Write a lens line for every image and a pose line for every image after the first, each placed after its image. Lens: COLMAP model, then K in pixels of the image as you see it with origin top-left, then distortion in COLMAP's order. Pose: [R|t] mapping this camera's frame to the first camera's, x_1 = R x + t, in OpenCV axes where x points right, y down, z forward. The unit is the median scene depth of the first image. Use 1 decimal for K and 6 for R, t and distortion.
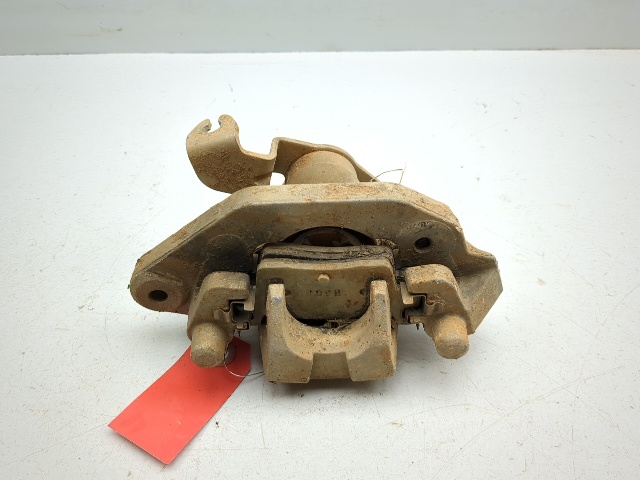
lens RADIAL K [[564.2, 0, 320.0], [0, 564.2, 240.0], [0, 0, 1]] dist [0.007680, -0.078372]
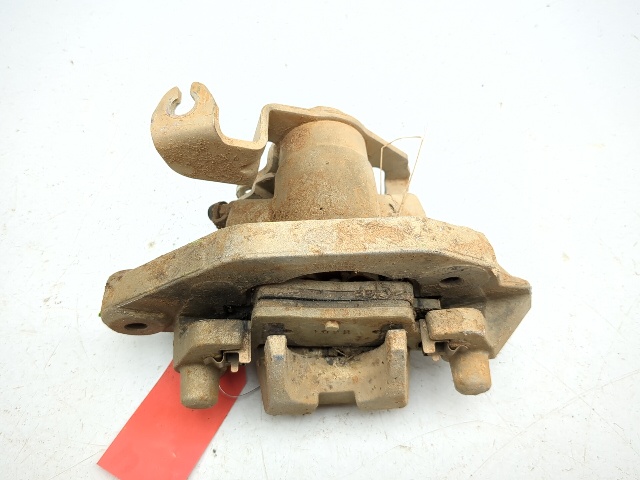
lens RADIAL K [[564.2, 0, 320.0], [0, 564.2, 240.0], [0, 0, 1]] dist [0.007680, -0.078372]
pose [[0.999059, -0.009095, 0.042410, -0.044990], [-0.005993, 0.939445, 0.342648, -0.332640], [-0.042958, -0.342580, 0.938506, 0.240652]]
